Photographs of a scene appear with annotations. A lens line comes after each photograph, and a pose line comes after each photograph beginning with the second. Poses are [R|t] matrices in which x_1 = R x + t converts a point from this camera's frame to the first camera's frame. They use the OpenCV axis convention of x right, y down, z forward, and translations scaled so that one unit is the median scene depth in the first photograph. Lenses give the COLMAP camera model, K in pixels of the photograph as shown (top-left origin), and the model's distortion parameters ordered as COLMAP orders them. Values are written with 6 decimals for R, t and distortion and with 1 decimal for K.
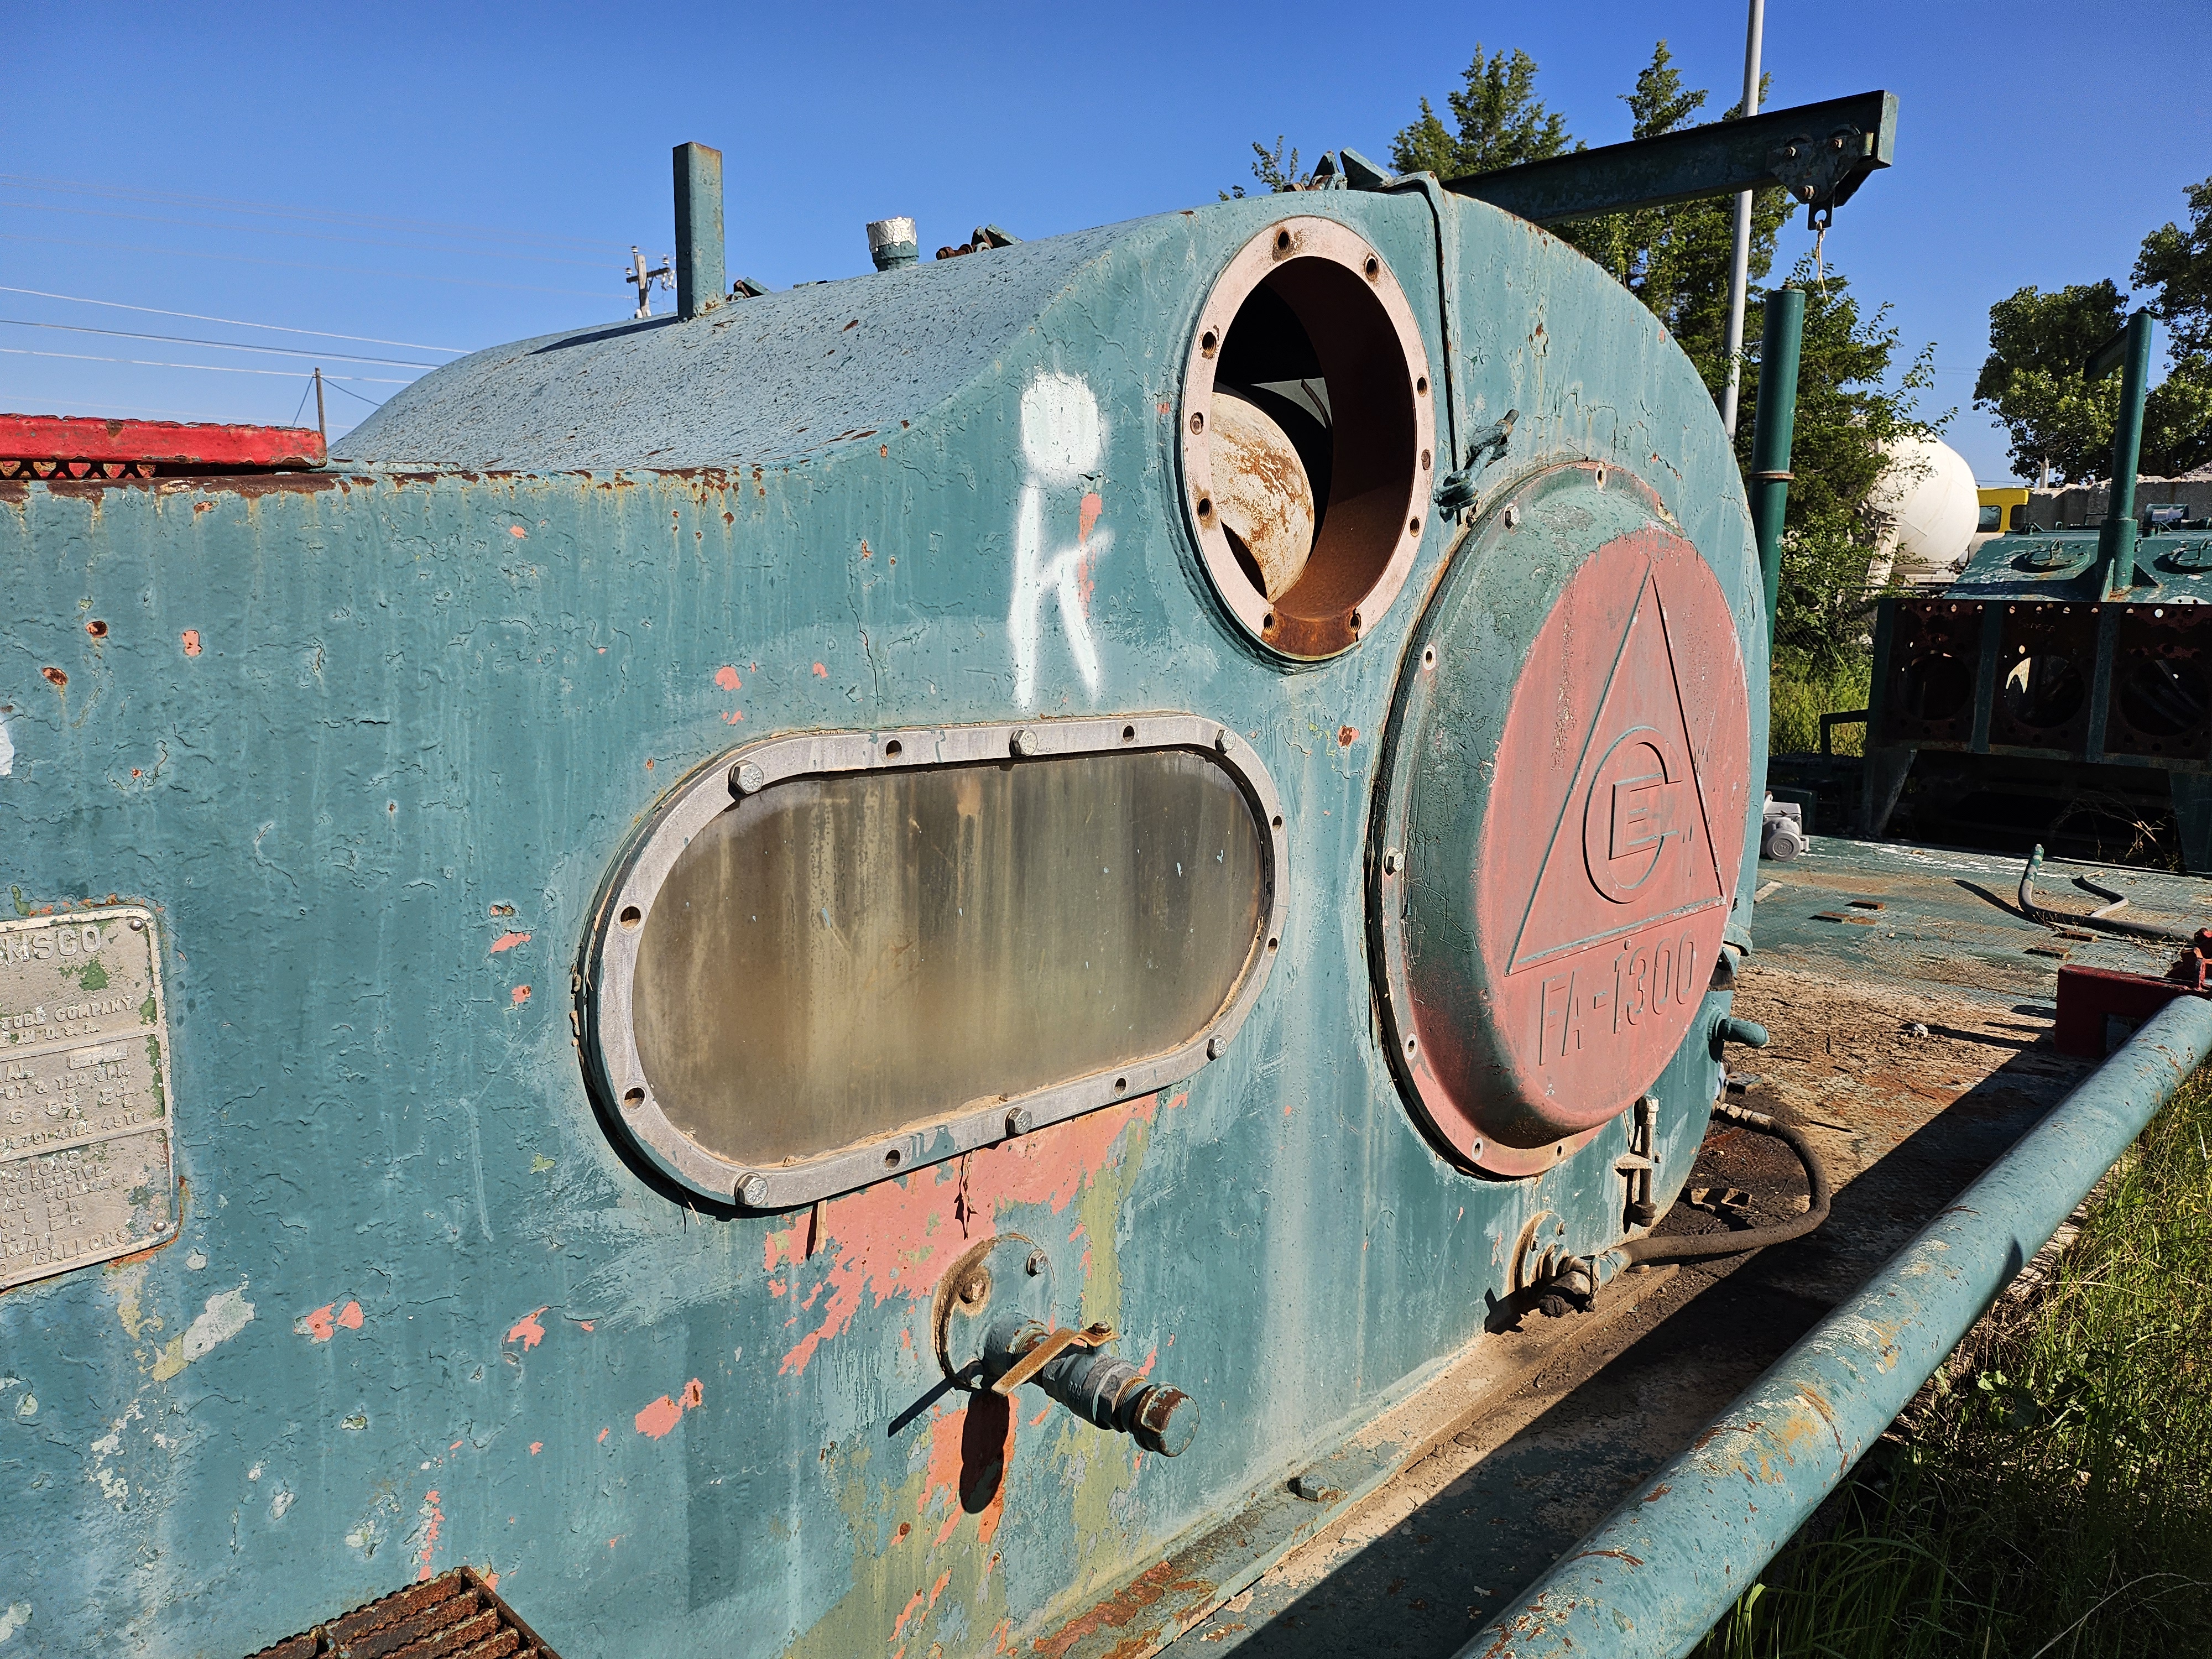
lens RADIAL K [[1579.9, 0, 1106.0], [0, 1579.9, 829.5], [0, 0, 1]] dist [0.072039, -0.084321]
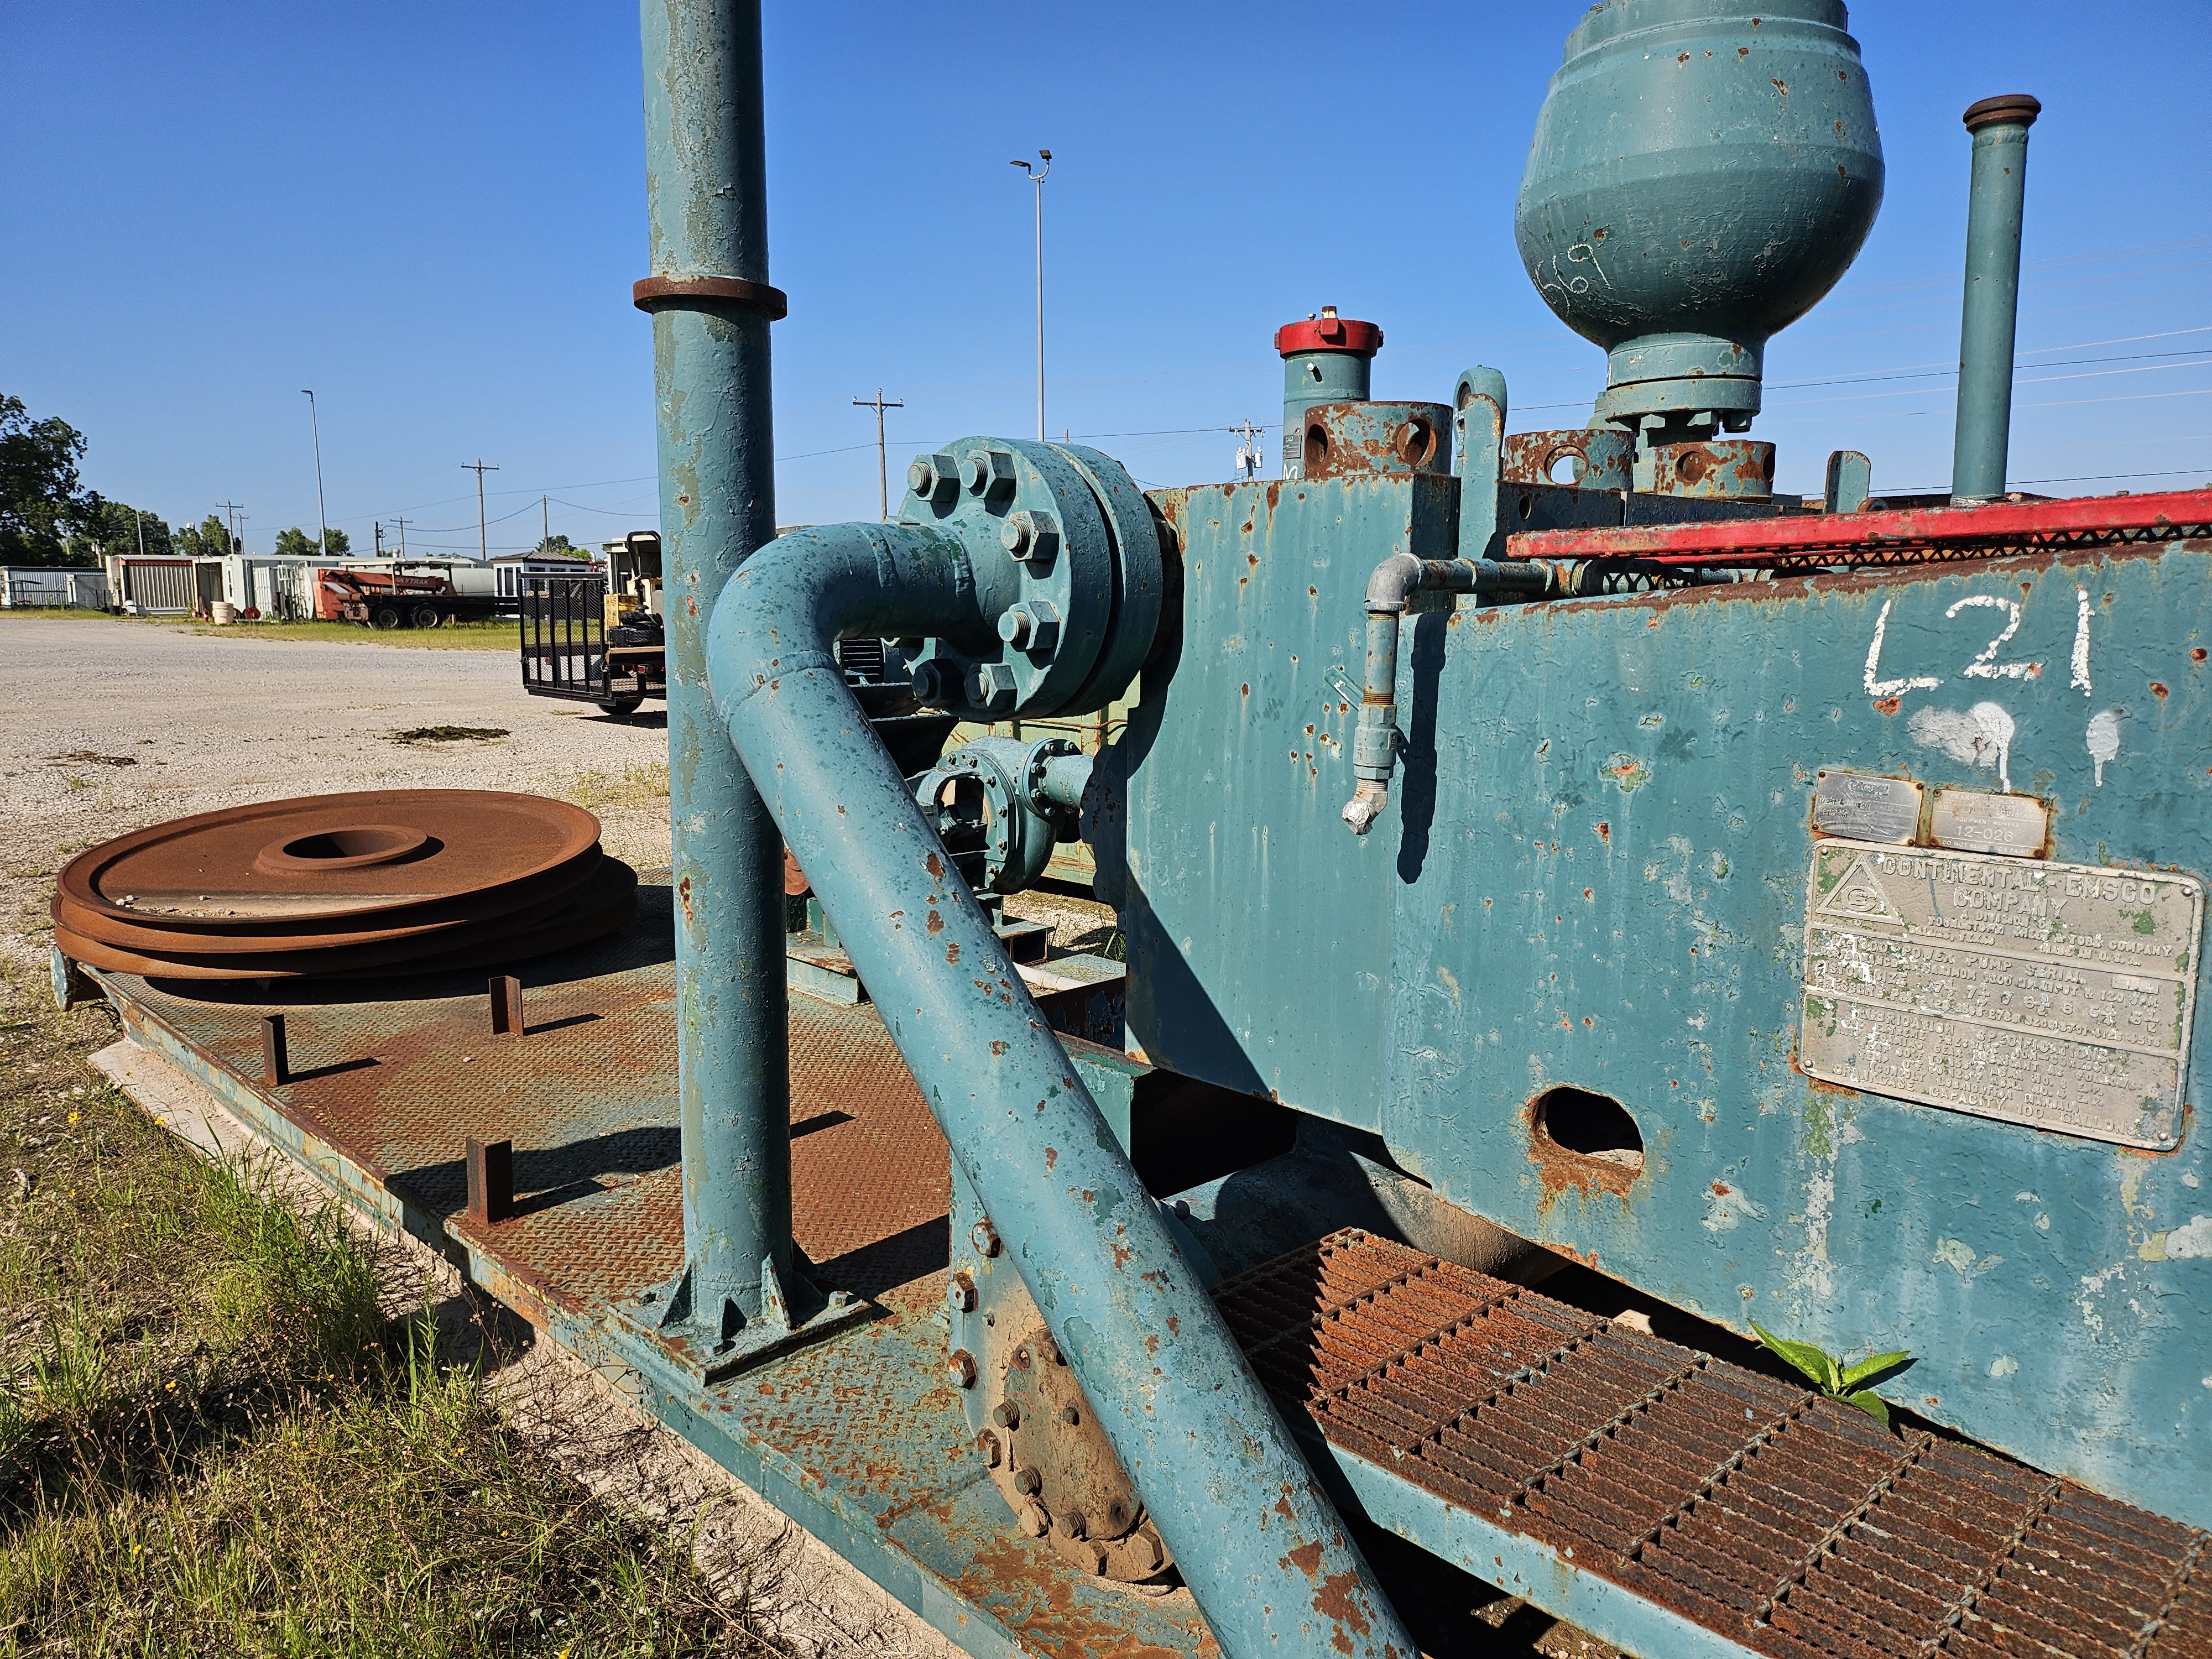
lens RADIAL K [[1579.9, 0, 1106.0], [0, 1579.9, 829.5], [0, 0, 1]] dist [0.072039, -0.084321]
pose [[-0.060299, 0.123683, -0.990488, 0.475835], [-0.152628, 0.979482, 0.131601, -0.016833], [0.986442, 0.159112, -0.040185, 0.150821]]
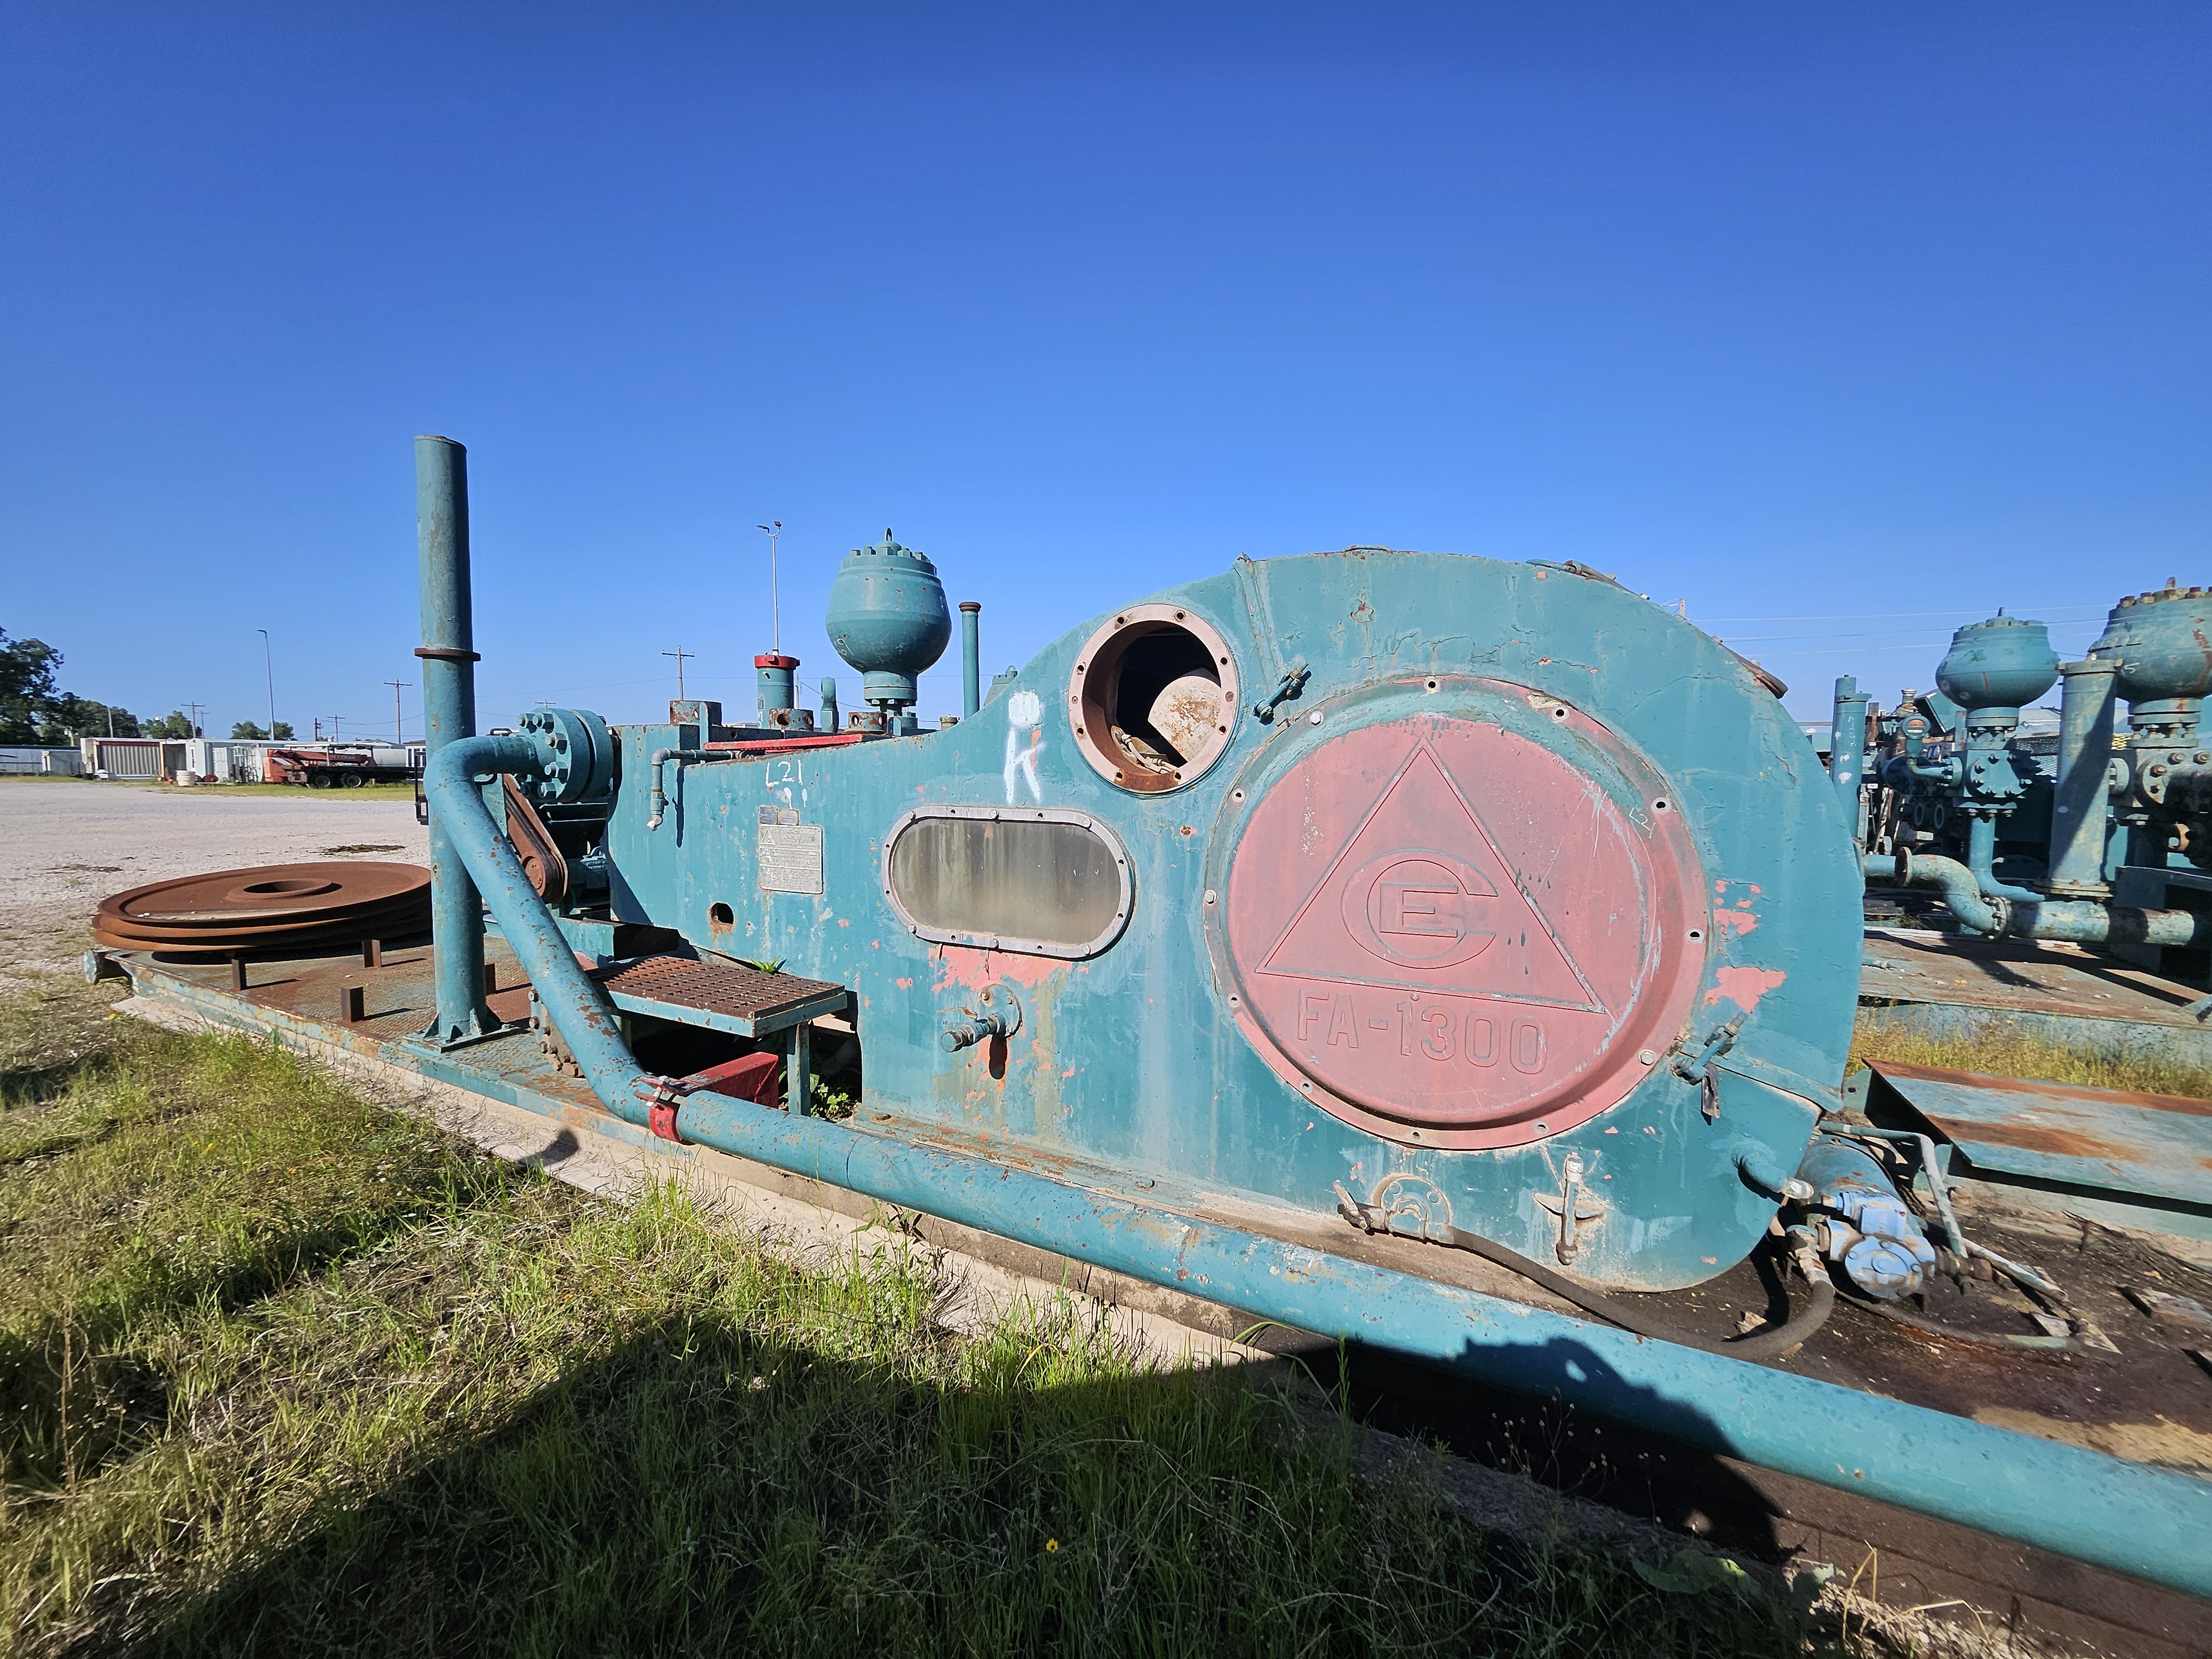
lens RADIAL K [[895.4, 0, 1136.3], [0, 895.4, 831.2], [0, 0, 1]] dist [-0.009857, 0.003168]
pose [[0.256432, 0.045482, -0.965492, 1.766076], [-0.145908, 0.989267, 0.007850, -0.080480], [0.955486, 0.138860, 0.260316, 0.869304]]
